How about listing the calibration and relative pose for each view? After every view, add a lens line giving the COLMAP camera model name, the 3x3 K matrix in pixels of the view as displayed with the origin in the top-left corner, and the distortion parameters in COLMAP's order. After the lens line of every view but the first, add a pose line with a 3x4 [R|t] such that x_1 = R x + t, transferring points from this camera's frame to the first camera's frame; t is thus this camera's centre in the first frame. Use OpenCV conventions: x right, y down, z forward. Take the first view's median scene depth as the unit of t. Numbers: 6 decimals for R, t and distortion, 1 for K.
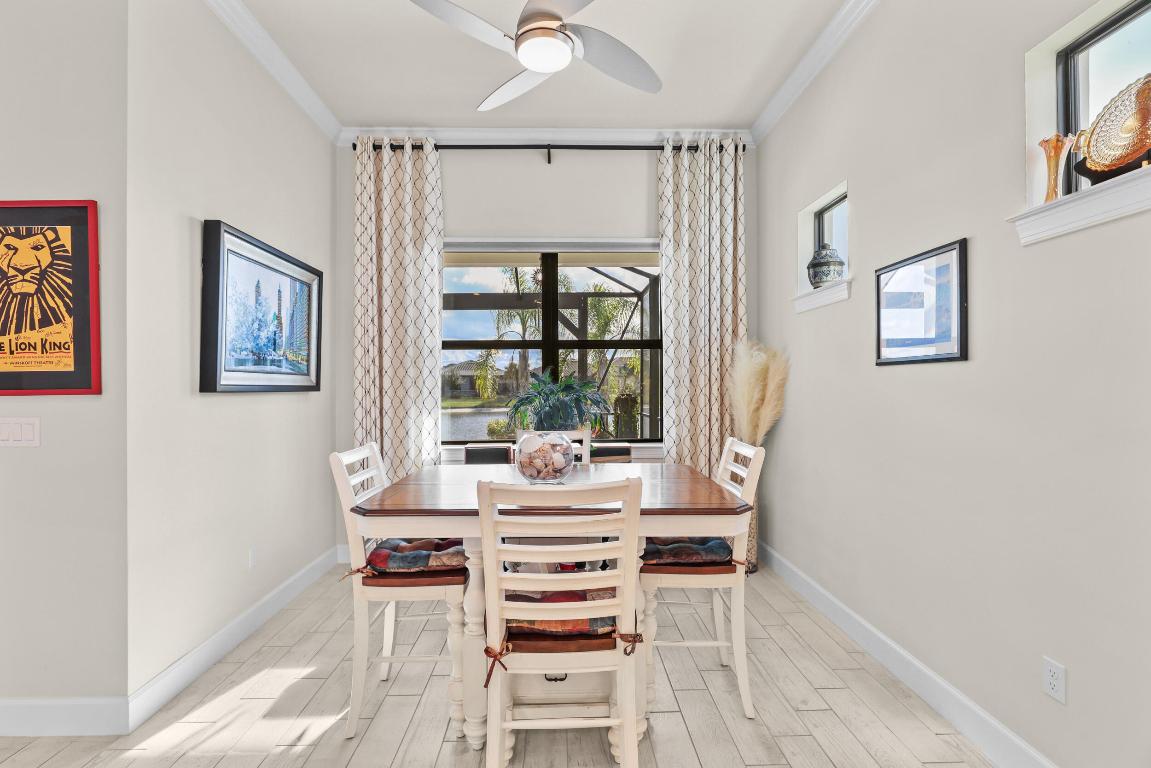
lens RADIAL K [[527.3, 0, 571.6], [0, 527.3, 385.1], [0, 0, 1]] dist [-0.004000, -0.000524]
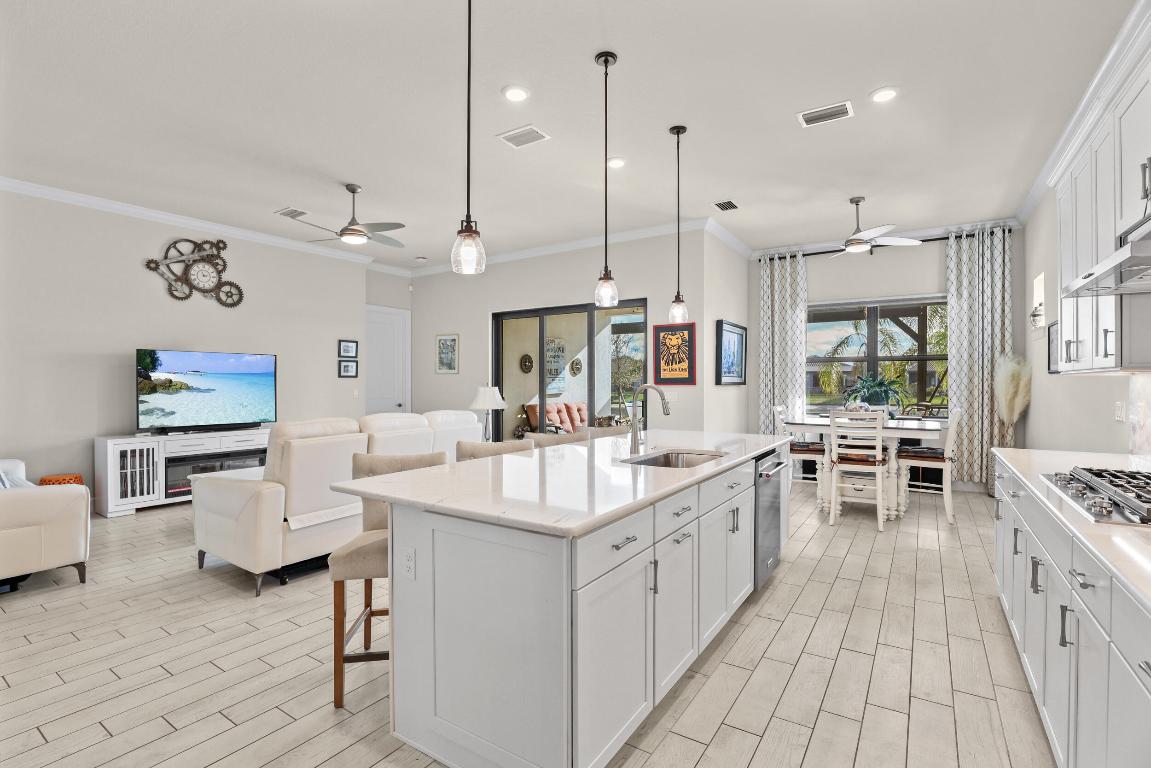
lens RADIAL K [[532.5, 0, 575.5], [0, 532.5, 384.0], [0, 0, 1]] dist [-0.031020, -0.000330]
pose [[0.818786, 0.006453, -0.574062, 0.179277], [-0.003349, 0.999973, 0.006465, -0.003623], [0.574089, -0.003371, 0.818786, -1.120580]]
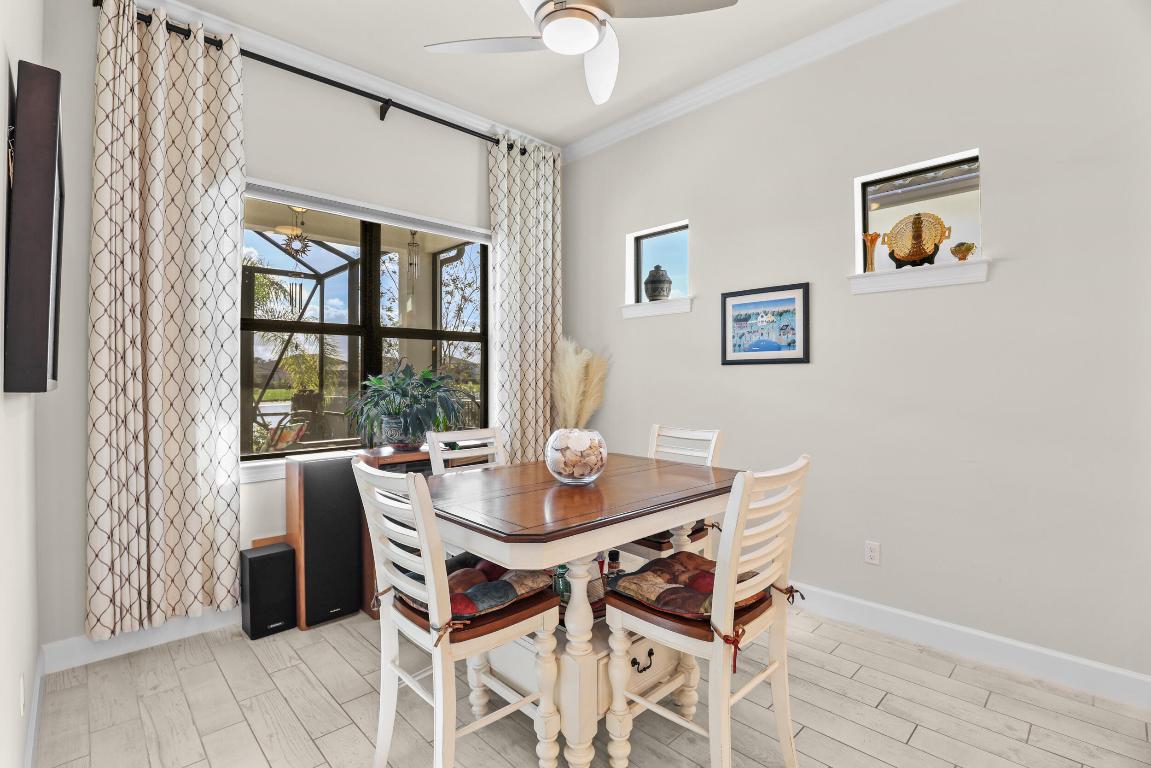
lens RADIAL K [[533.8, 0, 572.3], [0, 533.8, 375.4], [0, 0, 1]] dist [-0.032201, -0.000116]
pose [[0.742307, 0.005211, 0.670039, -0.441636], [-0.000350, 0.999973, -0.007388, 0.000473], [-0.670060, 0.005249, 0.742289, 0.180757]]
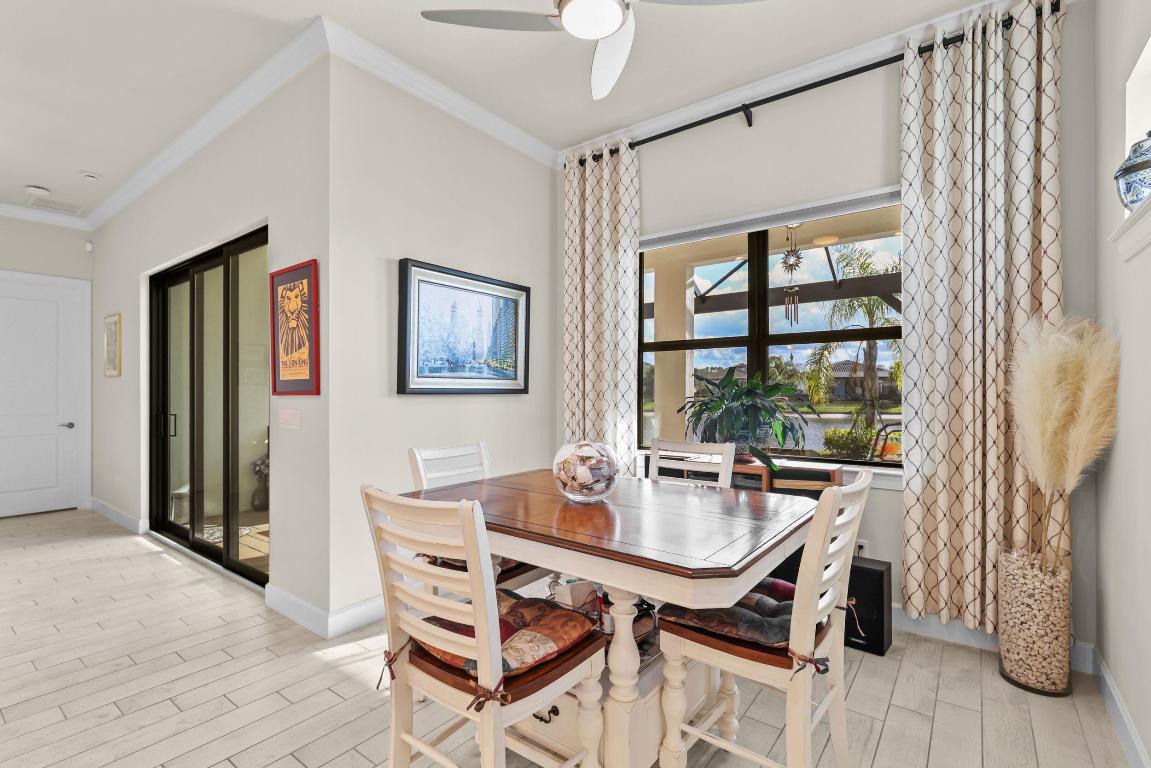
lens RADIAL K [[531.0, 0, 571.7], [0, 531.0, 388.5], [0, 0, 1]] dist [-0.002417, -0.000924]
pose [[0.778202, 0.001119, -0.628013, 0.308855], [-0.000614, 0.999999, 0.001022, -0.000939], [0.628014, -0.000410, 0.778202, 0.179030]]
